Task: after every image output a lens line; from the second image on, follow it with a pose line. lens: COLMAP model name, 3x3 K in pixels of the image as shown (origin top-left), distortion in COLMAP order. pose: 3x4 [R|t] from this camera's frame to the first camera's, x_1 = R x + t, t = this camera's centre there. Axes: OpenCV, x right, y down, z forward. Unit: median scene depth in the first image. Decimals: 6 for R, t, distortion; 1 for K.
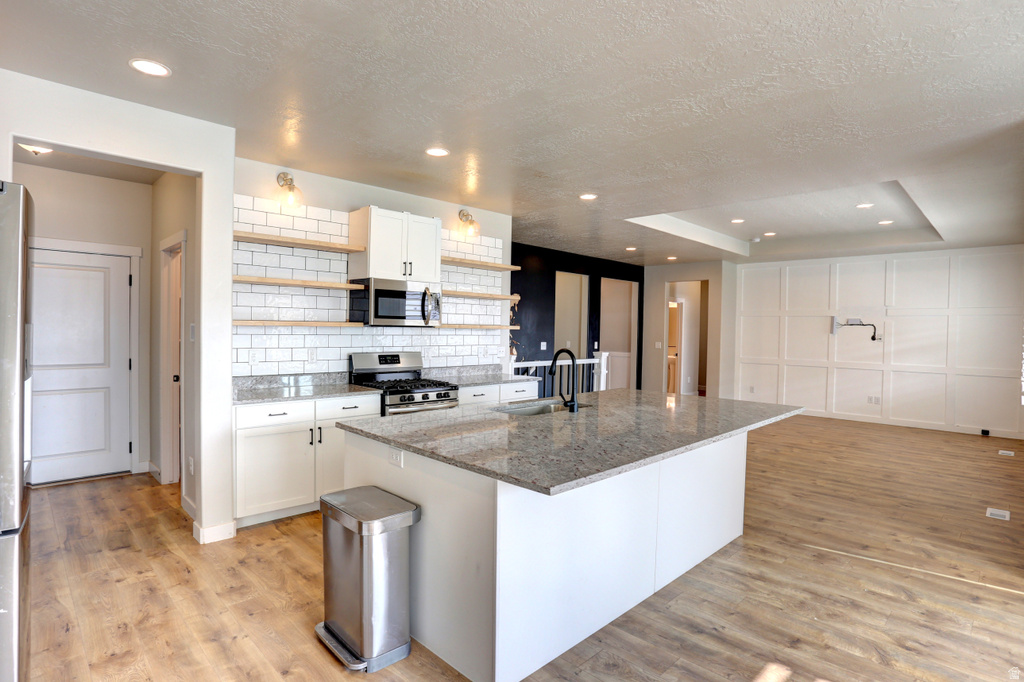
lens RADIAL K [[527.9, 0, 507.9], [0, 527.9, 338.4], [0, 0, 1]] dist [-0.073091, 0.027700]
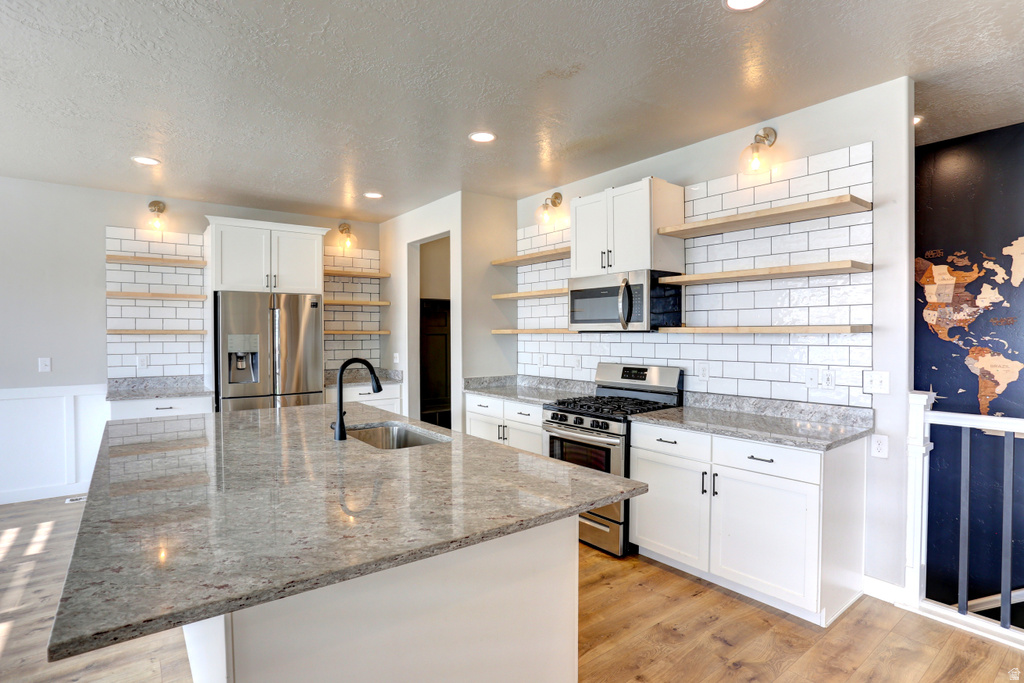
lens RADIAL K [[513.1, 0, 507.3], [0, 513.1, 341.0], [0, 0, 1]] dist [-0.072443, 0.031251]
pose [[-0.121070, -0.000960, -0.992643, 0.651657], [-0.018308, 0.999832, 0.001266, -0.007767], [0.992475, 0.018327, -0.121067, 1.039229]]
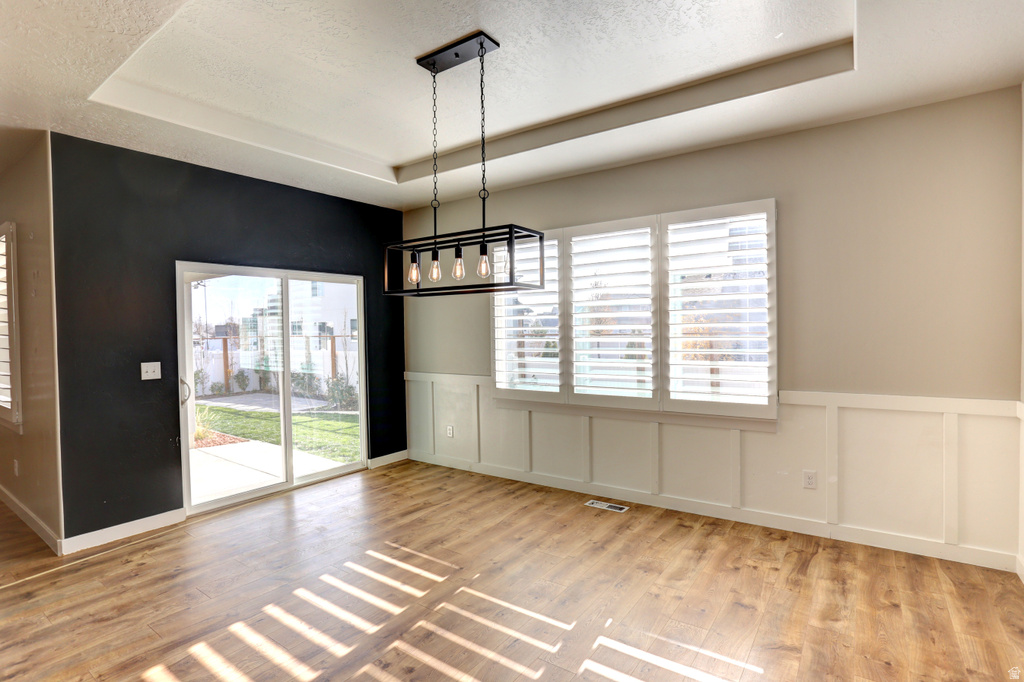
lens RADIAL K [[503.5, 0, 516.7], [0, 503.5, 336.9], [0, 0, 1]] dist [-0.052223, 0.016829]
pose [[-0.171475, -0.030684, 0.984711, -0.116191], [0.026901, 0.998996, 0.035814, -0.006241], [-0.984821, 0.032631, -0.170477, 0.116938]]
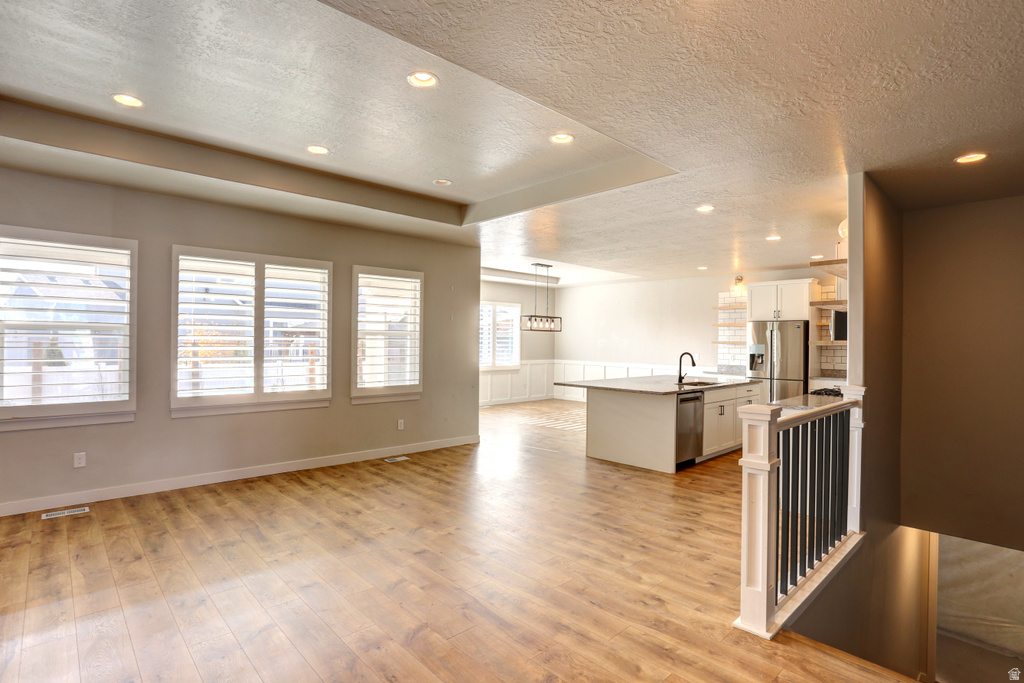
lens RADIAL K [[513.1, 0, 507.3], [0, 513.1, 341.0], [0, 0, 1]] dist [-0.072443, 0.031251]
pose [[-0.999059, -0.027583, 0.033464, 0.575285], [-0.027067, 0.999509, 0.015765, -0.027719], [-0.033882, 0.014845, -0.999316, 2.360422]]
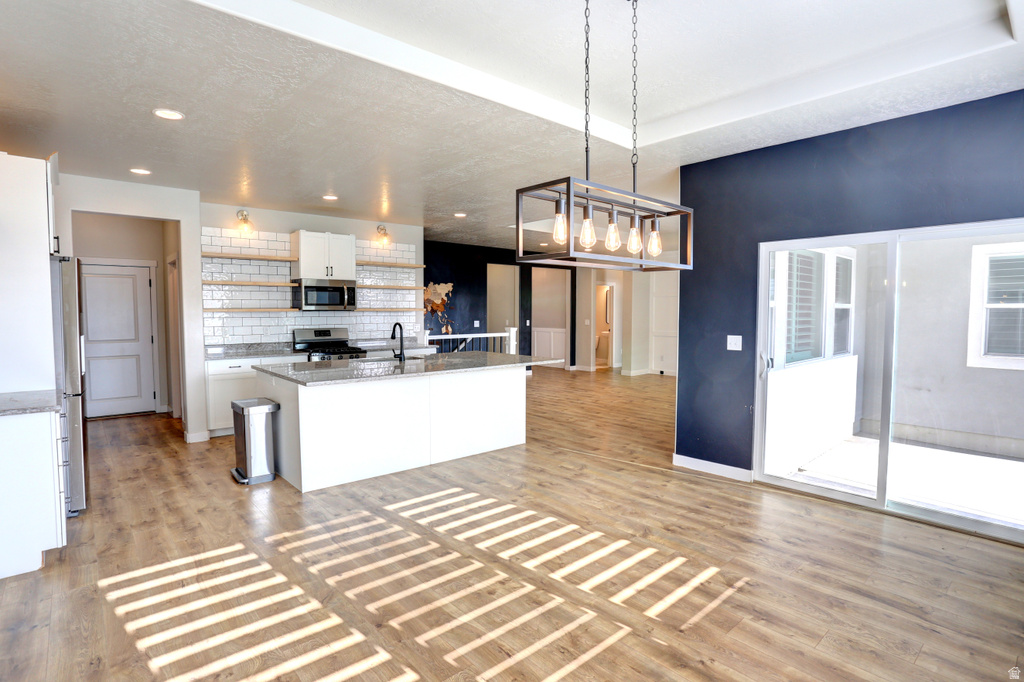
lens RADIAL K [[513.1, 0, 507.3], [0, 513.1, 340.5], [0, 0, 1]] dist [-0.072443, 0.031251]
pose [[0.998097, -0.013038, -0.060275, 0.427291], [0.015438, 0.999099, 0.039522, 0.013735], [0.059705, -0.040378, 0.997399, -0.434039]]
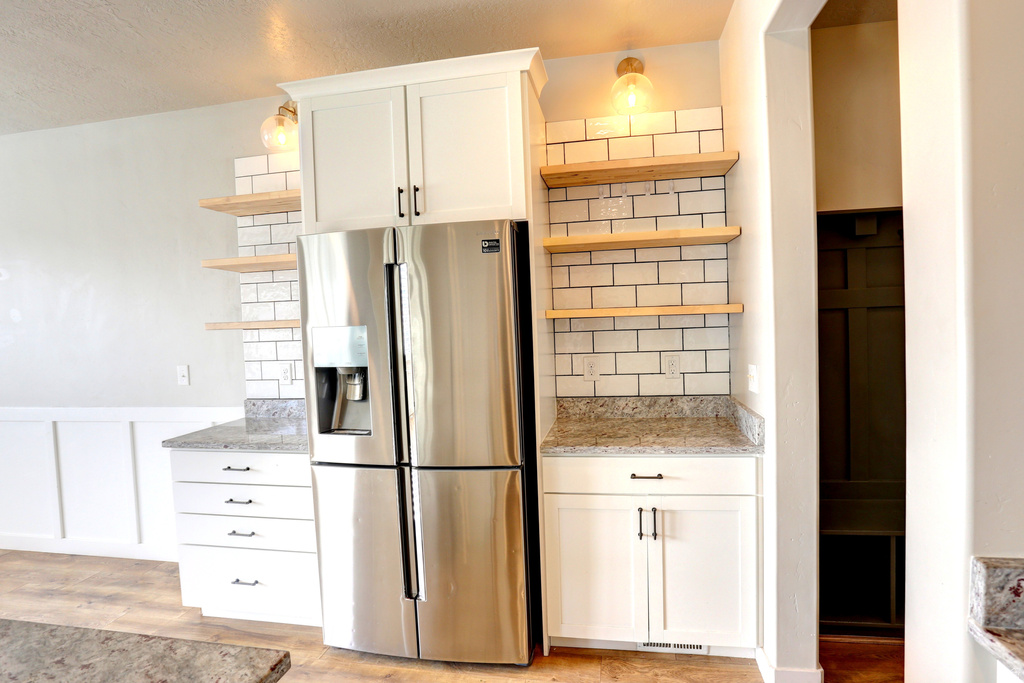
lens RADIAL K [[545.4, 0, 513.1], [0, 545.4, 338.6], [0, 0, 1]] dist [-0.054266, 0.014837]
pose [[-0.818551, 0.034679, -0.573386, -0.171733], [0.013626, 0.999067, 0.040972, -0.017388], [0.574272, 0.025725, -0.818260, 0.872901]]
